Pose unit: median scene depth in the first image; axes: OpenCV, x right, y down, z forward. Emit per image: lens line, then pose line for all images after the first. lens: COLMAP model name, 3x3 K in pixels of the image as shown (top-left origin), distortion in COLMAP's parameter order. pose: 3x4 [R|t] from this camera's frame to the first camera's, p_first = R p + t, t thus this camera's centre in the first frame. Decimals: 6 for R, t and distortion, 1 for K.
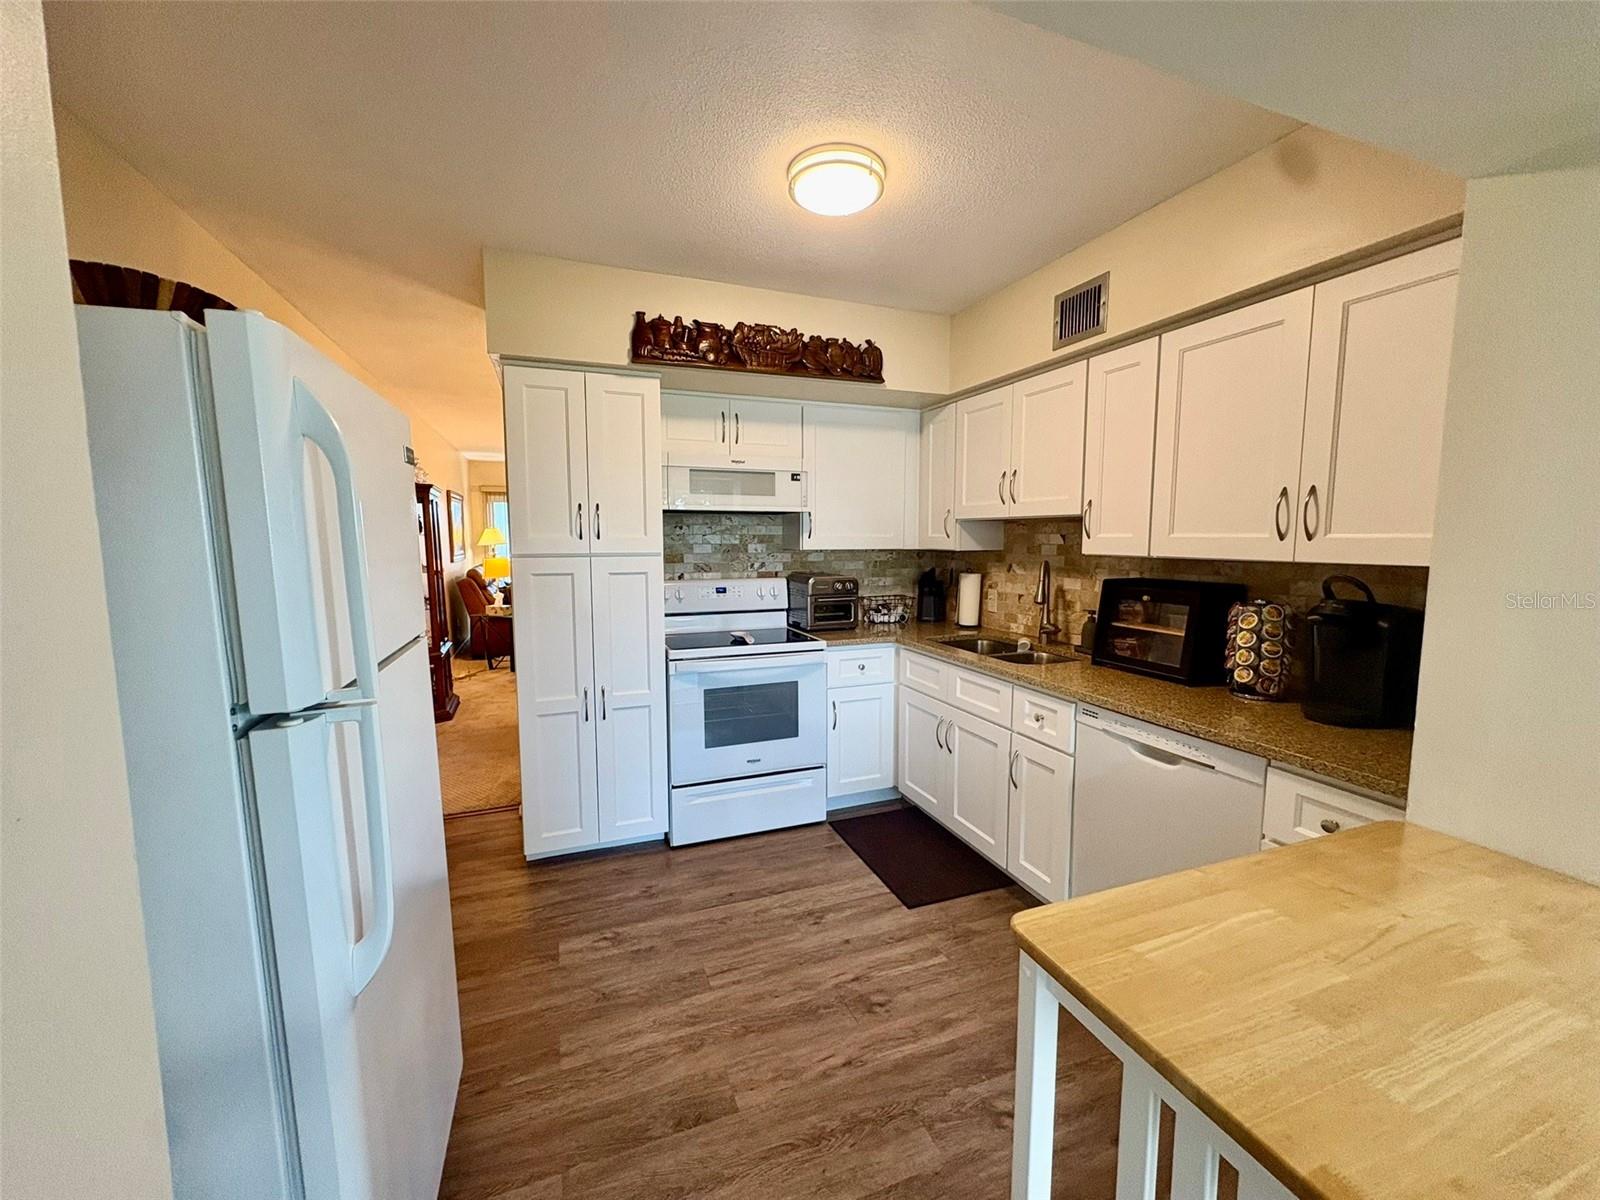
lens RADIAL K [[638.0, 0, 800.4], [0, 638.0, 592.7], [0, 0, 1]] dist [-0.000231, 0.000784]
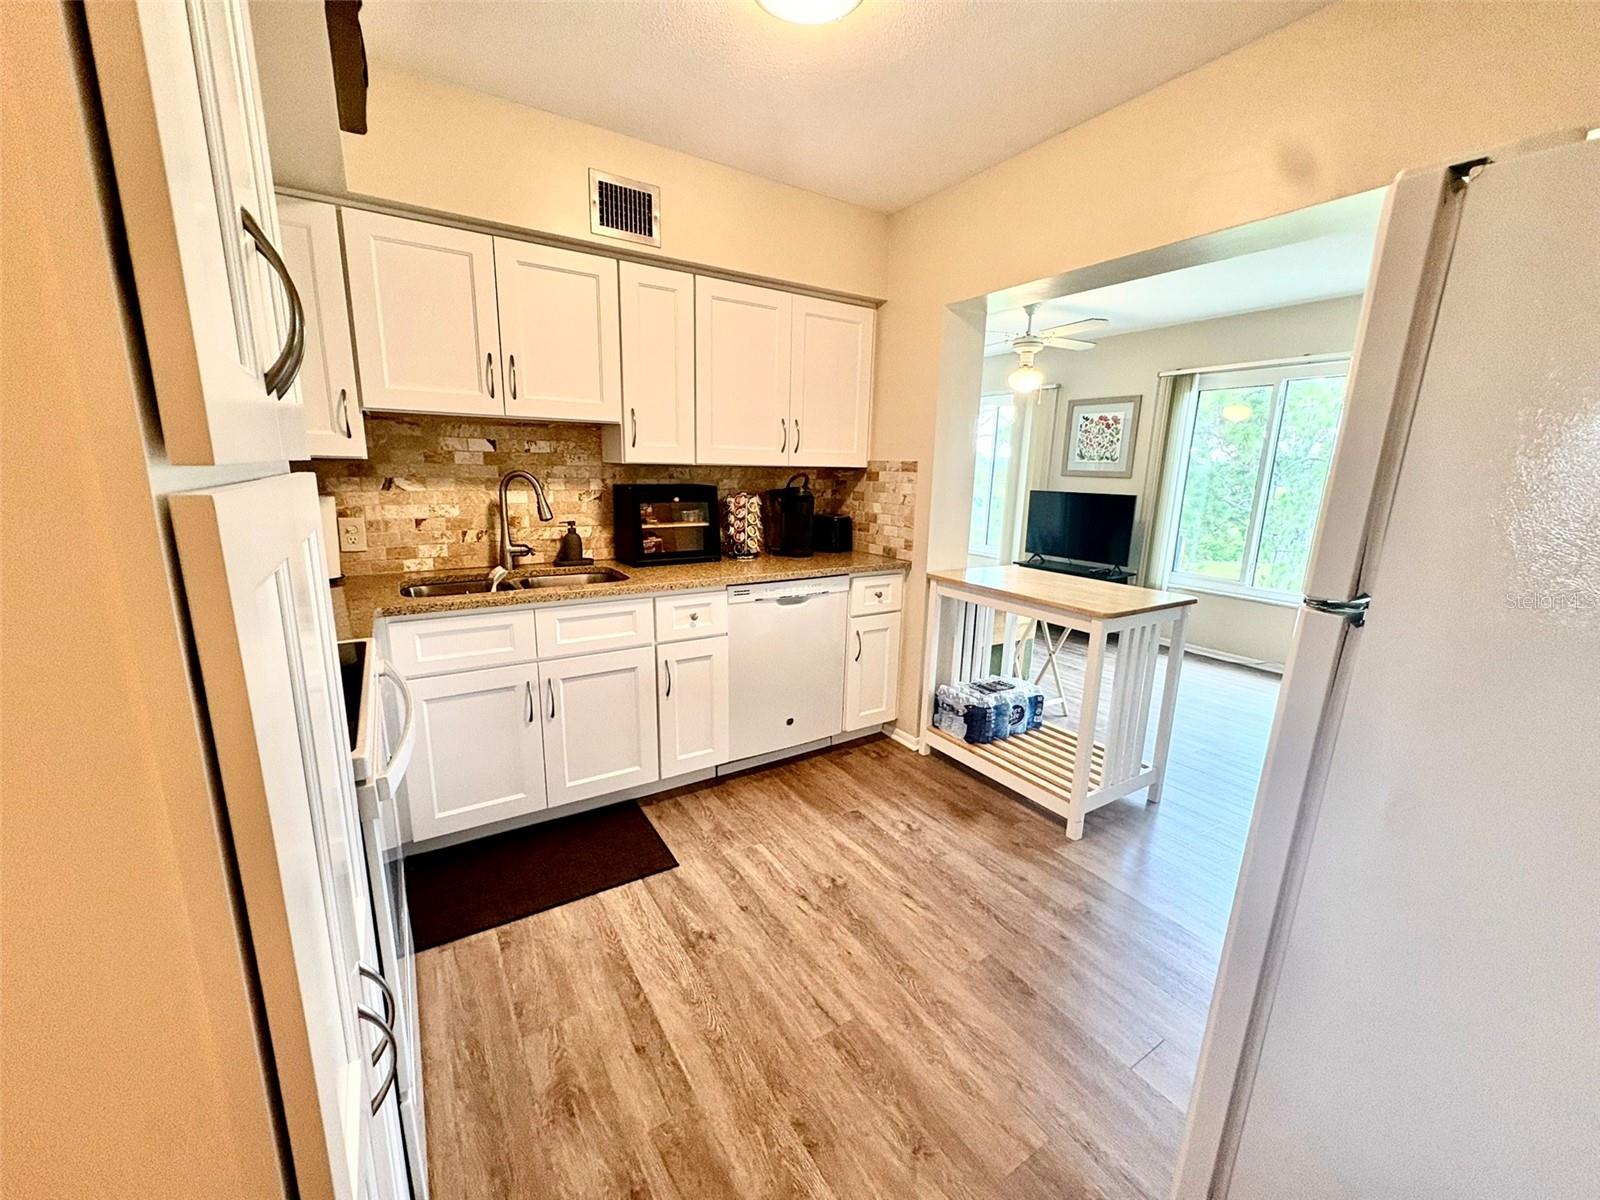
lens RADIAL K [[638.0, 0, 801.5], [0, 638.0, 595.9], [0, 0, 1]] dist [-0.000231, 0.000784]
pose [[-0.202615, -0.200934, 0.958422, -0.683623], [0.066391, 0.973652, 0.218162, -0.060797], [-0.977005, 0.107833, -0.183936, 1.009690]]
